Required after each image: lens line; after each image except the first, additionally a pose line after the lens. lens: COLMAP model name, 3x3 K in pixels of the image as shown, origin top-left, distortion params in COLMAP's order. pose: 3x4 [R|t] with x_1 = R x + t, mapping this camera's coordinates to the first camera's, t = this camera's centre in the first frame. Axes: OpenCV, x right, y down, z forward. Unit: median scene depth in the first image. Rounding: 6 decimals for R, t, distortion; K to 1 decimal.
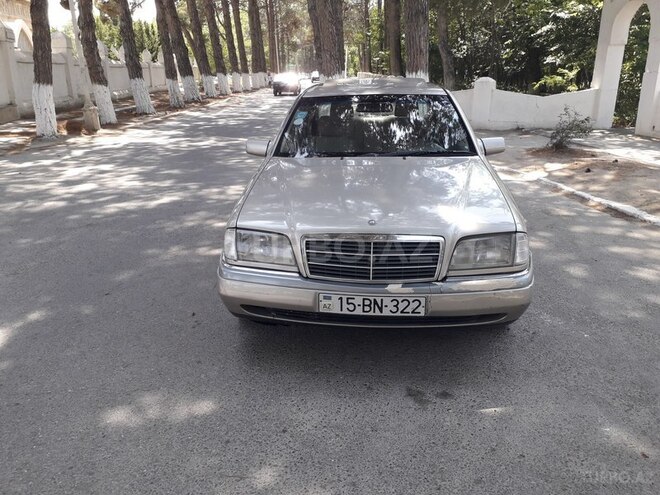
lens RADIAL K [[516.6, 0, 330.0], [0, 516.6, 247.5], [0, 0, 1]] dist [0.032877, -0.061630]
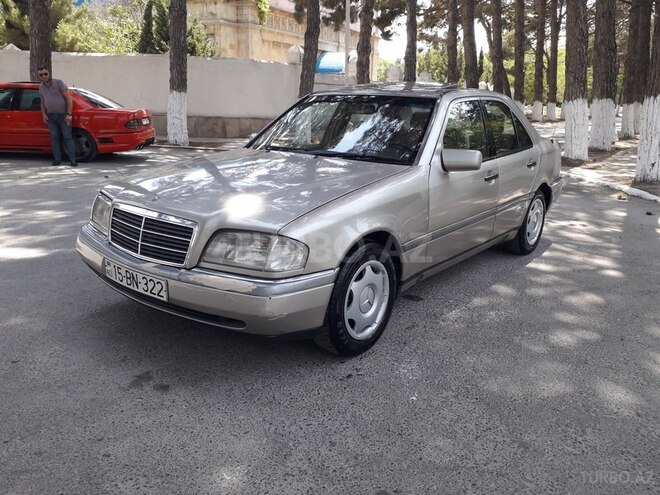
lens RADIAL K [[516.6, 0, 330.0], [0, 516.6, 247.5], [0, 0, 1]] dist [0.032877, -0.061630]
pose [[0.843147, 0.177568, -0.507516, 0.911432], [-0.202329, 0.979296, 0.006500, -0.033452], [0.498162, 0.097205, 0.861618, 0.311370]]
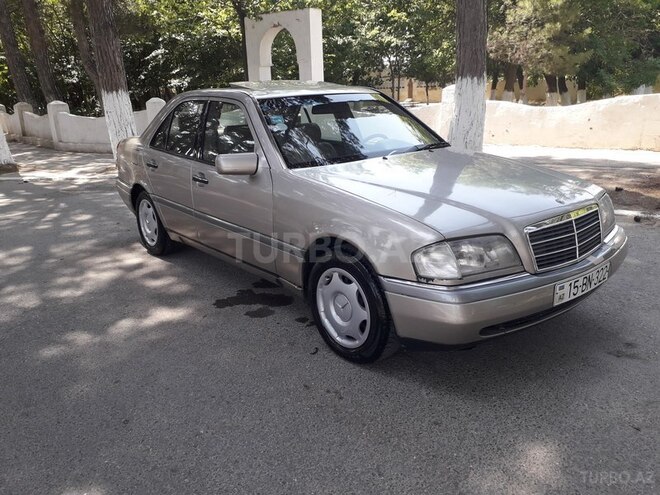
lens RADIAL K [[516.6, 0, 330.0], [0, 516.6, 247.5], [0, 0, 1]] dist [0.032877, -0.061630]
pose [[0.742897, -0.215326, 0.633829, -0.892262], [0.244544, 0.968708, 0.042467, -0.115032], [-0.623139, 0.123451, 0.772307, 0.525973]]
